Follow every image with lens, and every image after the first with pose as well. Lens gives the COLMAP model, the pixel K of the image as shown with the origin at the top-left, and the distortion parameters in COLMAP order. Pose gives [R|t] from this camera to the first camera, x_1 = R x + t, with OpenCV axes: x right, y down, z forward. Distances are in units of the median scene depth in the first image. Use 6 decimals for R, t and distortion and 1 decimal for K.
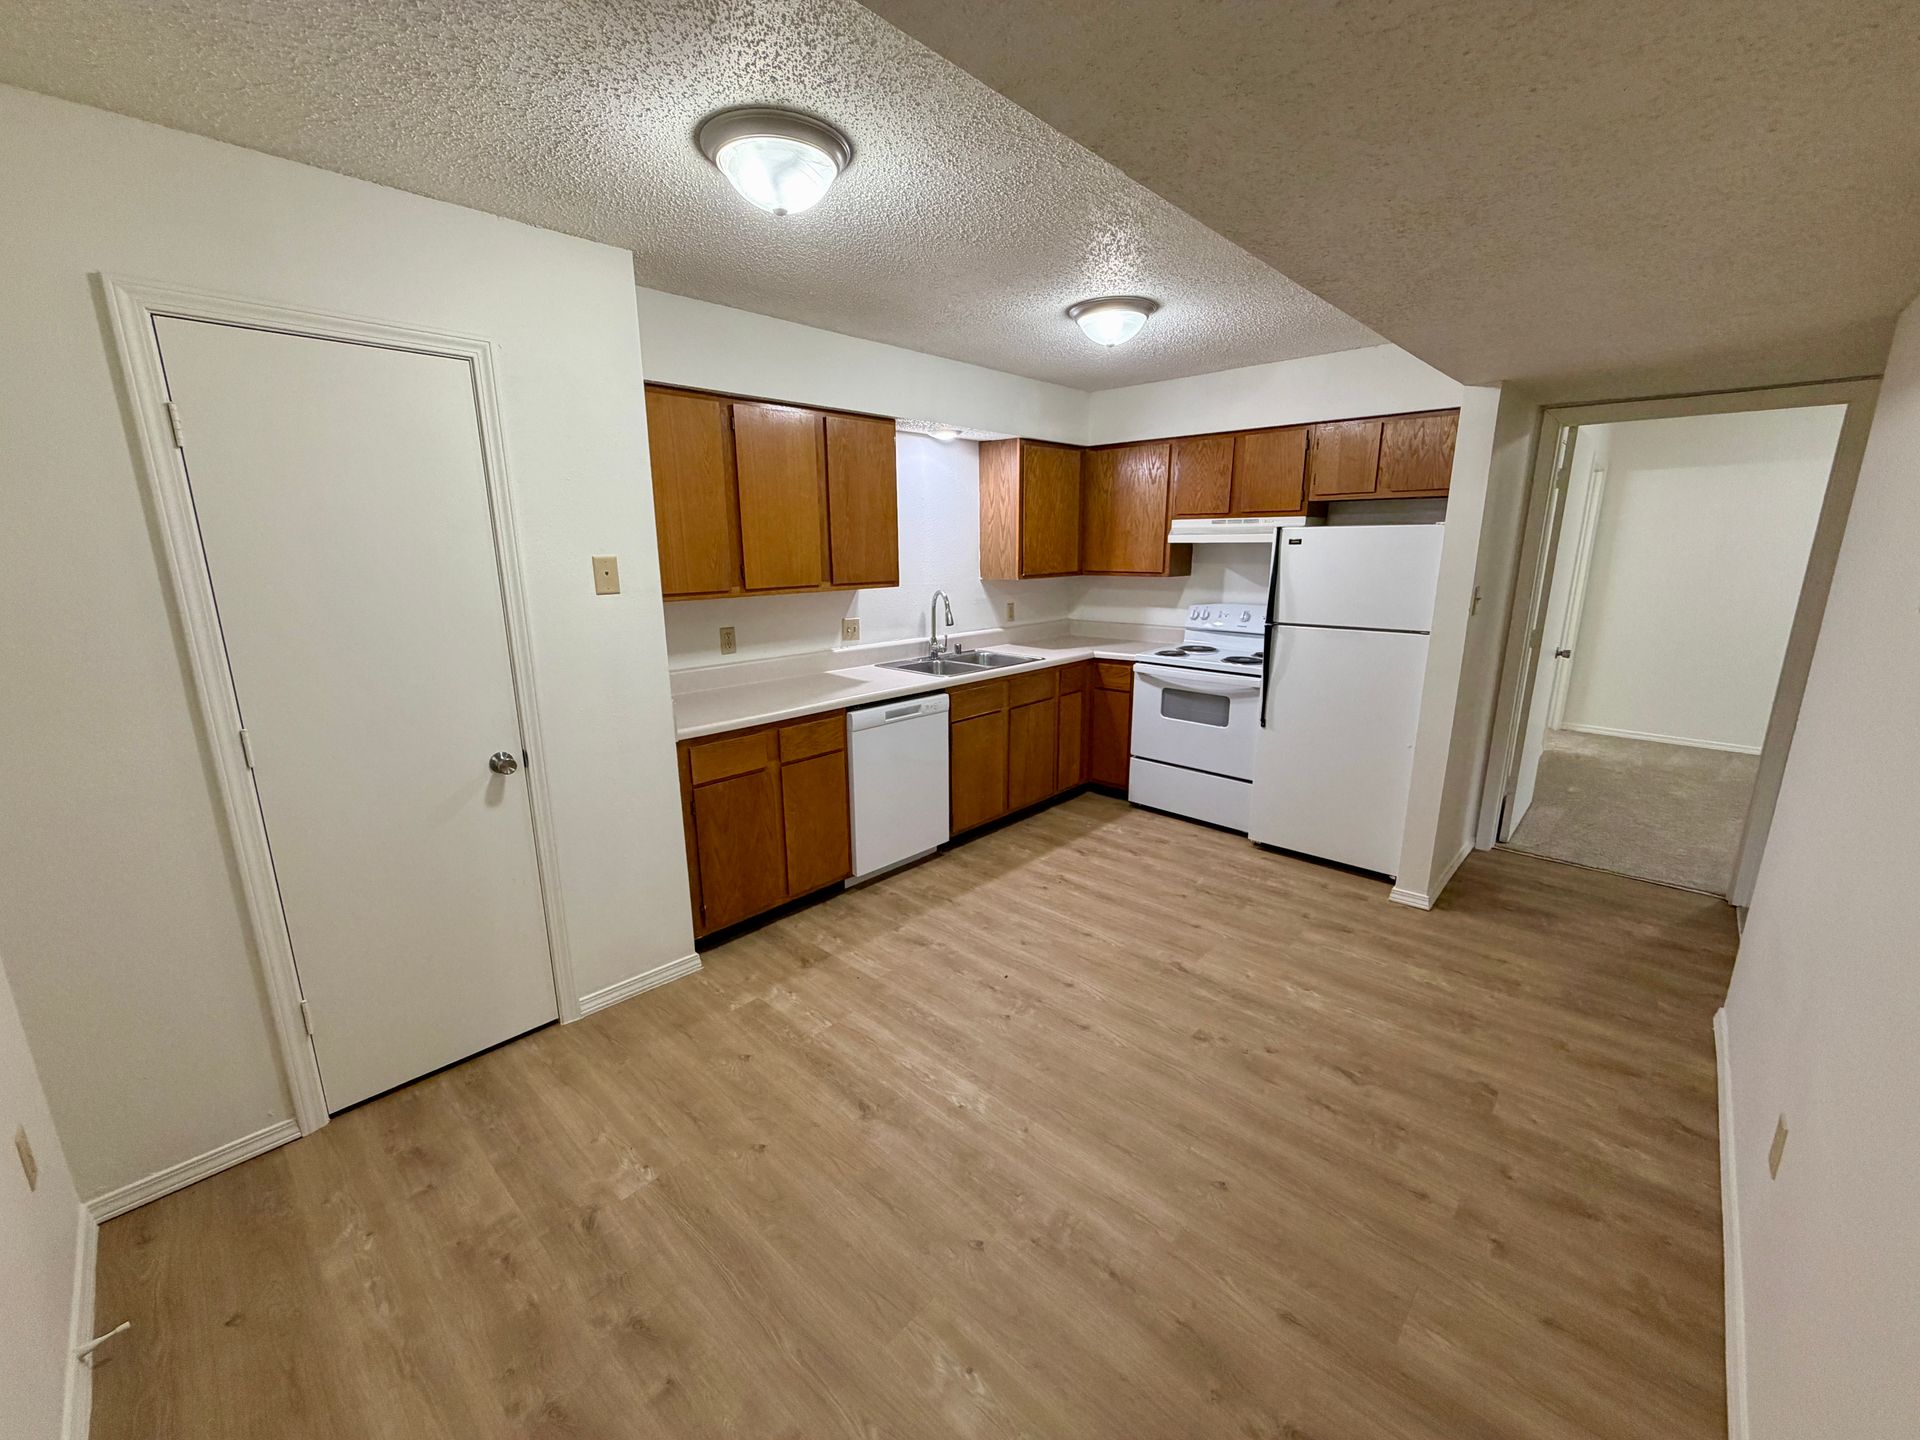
lens RADIAL K [[765.7, 0, 952.7], [0, 765.7, 719.9], [0, 0, 1]] dist [-0.000568, 0.000414]
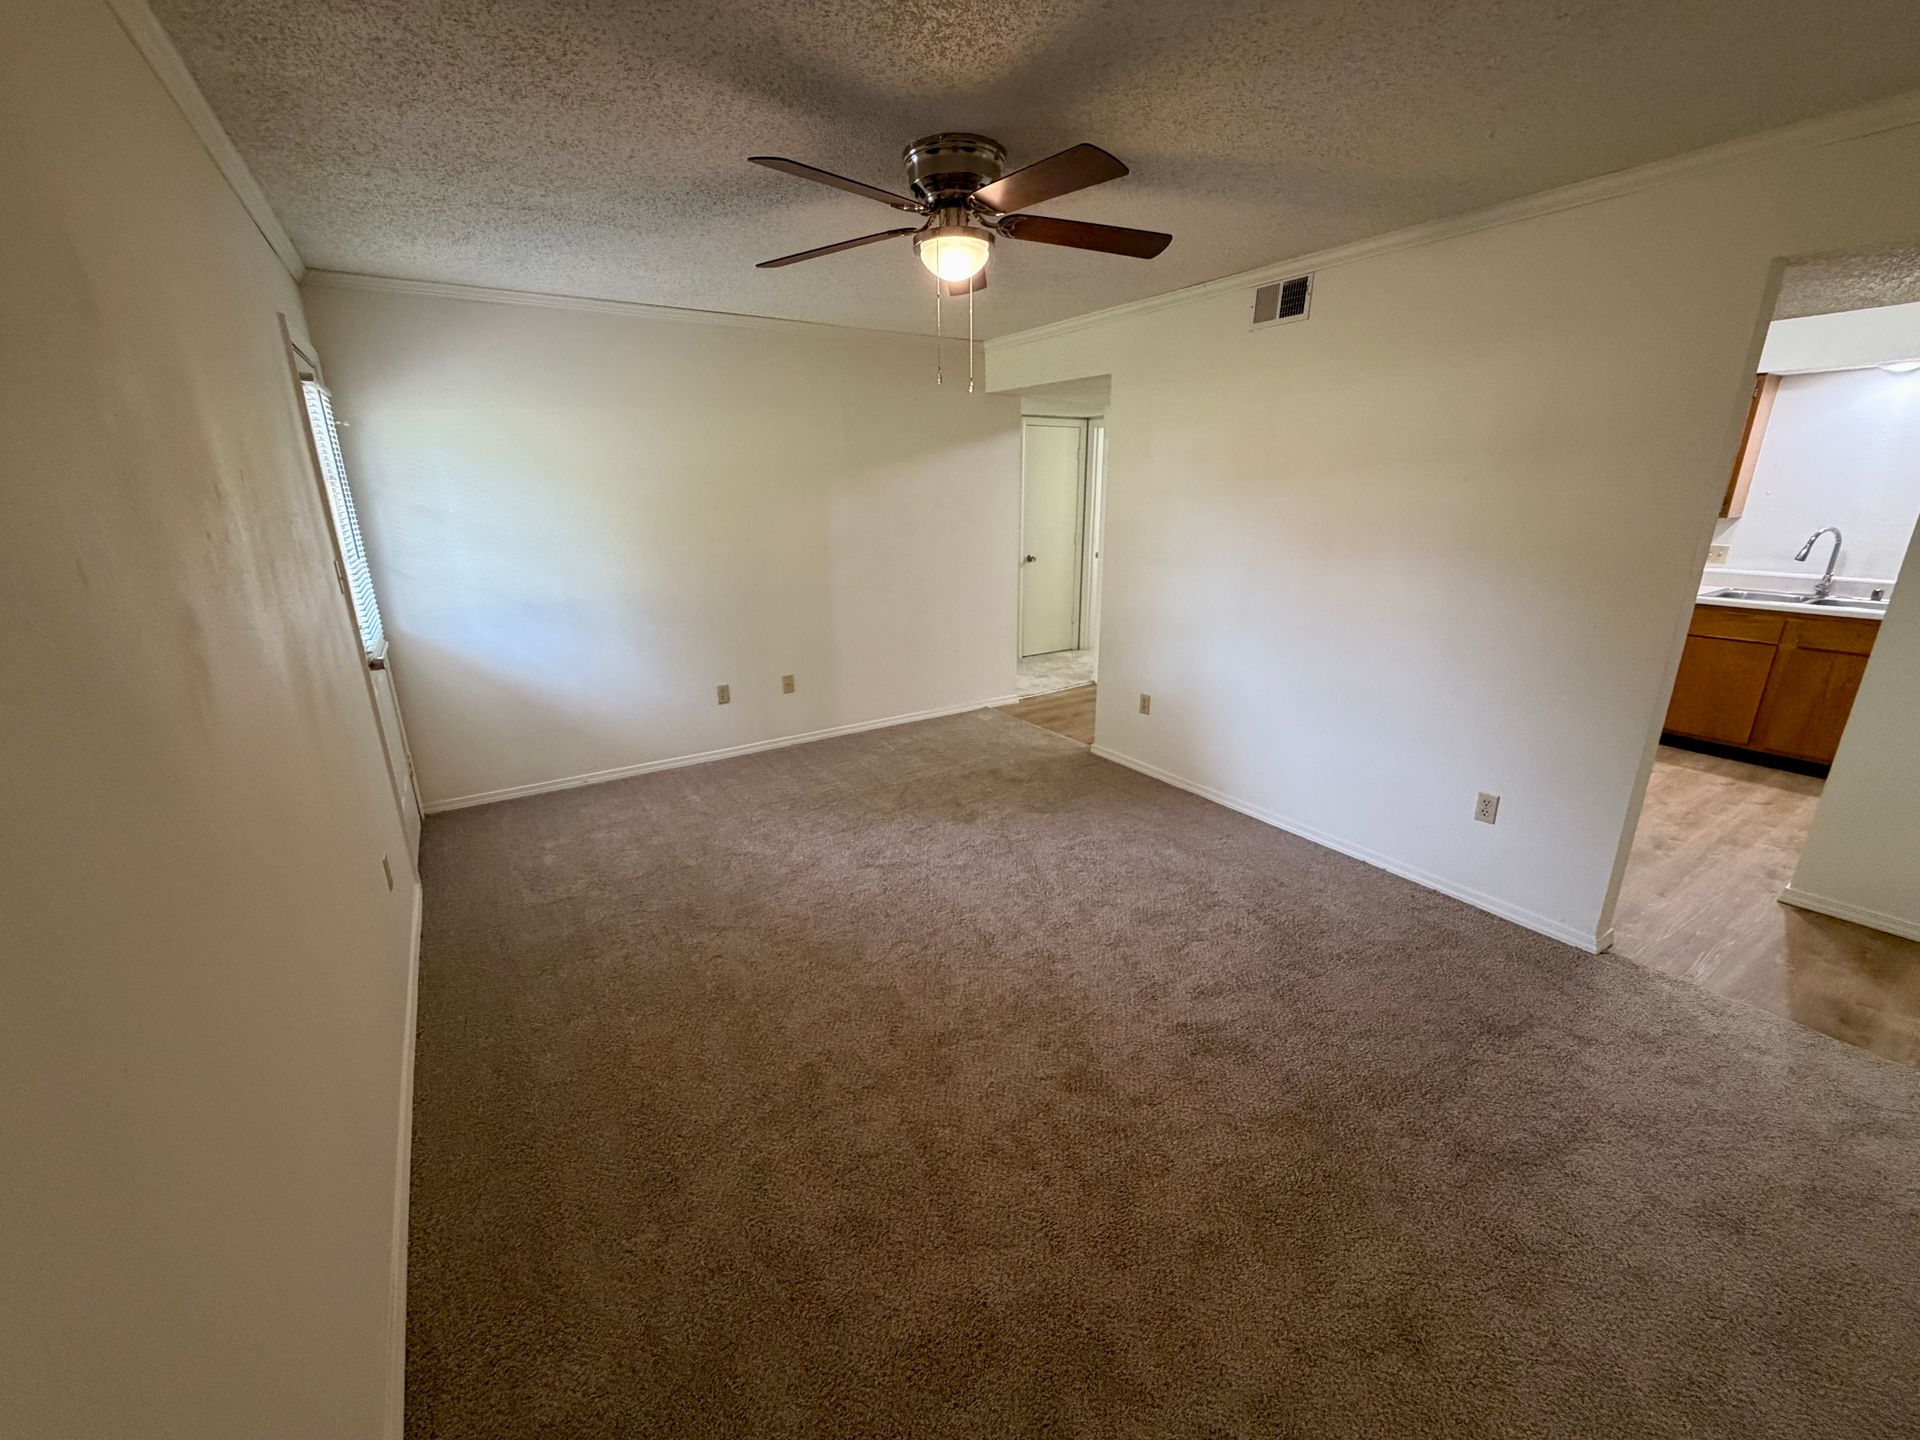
lens RADIAL K [[765.7, 0, 952.7], [0, 765.7, 719.9], [0, 0, 1]] dist [-0.000568, 0.000414]
pose [[-0.237352, 0.294710, -0.925640, 1.456381], [-0.209013, 0.915059, 0.344936, -0.048092], [0.948671, 0.275342, -0.155593, 0.143384]]
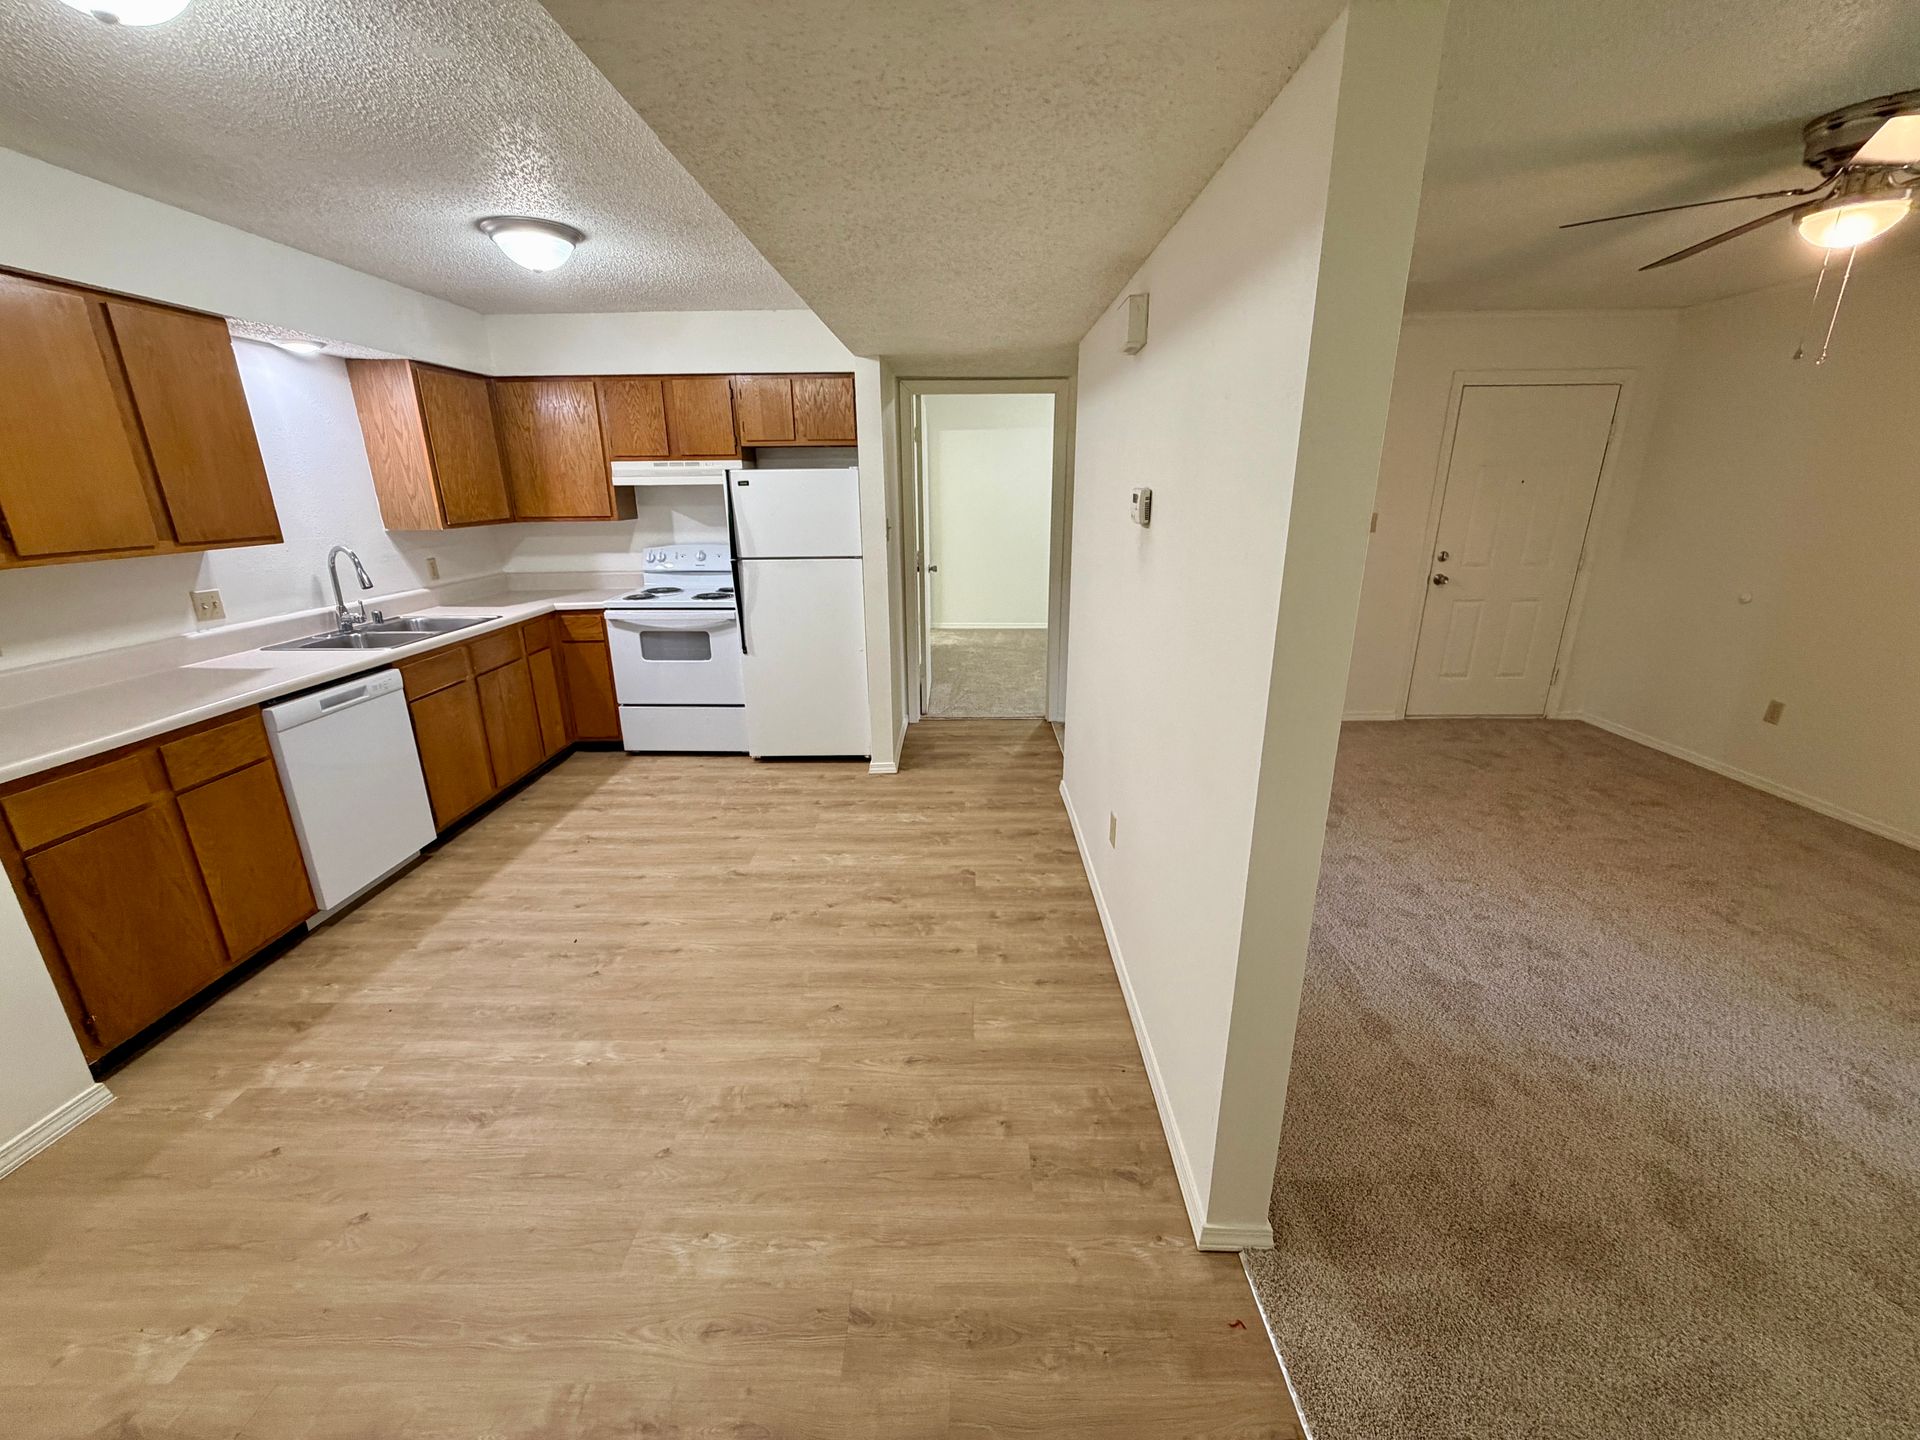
lens RADIAL K [[765.7, 0, 952.7], [0, 765.7, 719.9], [0, 0, 1]] dist [-0.000568, 0.000414]
pose [[0.736088, -0.201002, 0.646353, -0.113733], [0.157453, 0.979544, 0.125305, 0.012009], [-0.658318, 0.009535, 0.752679, -0.033629]]
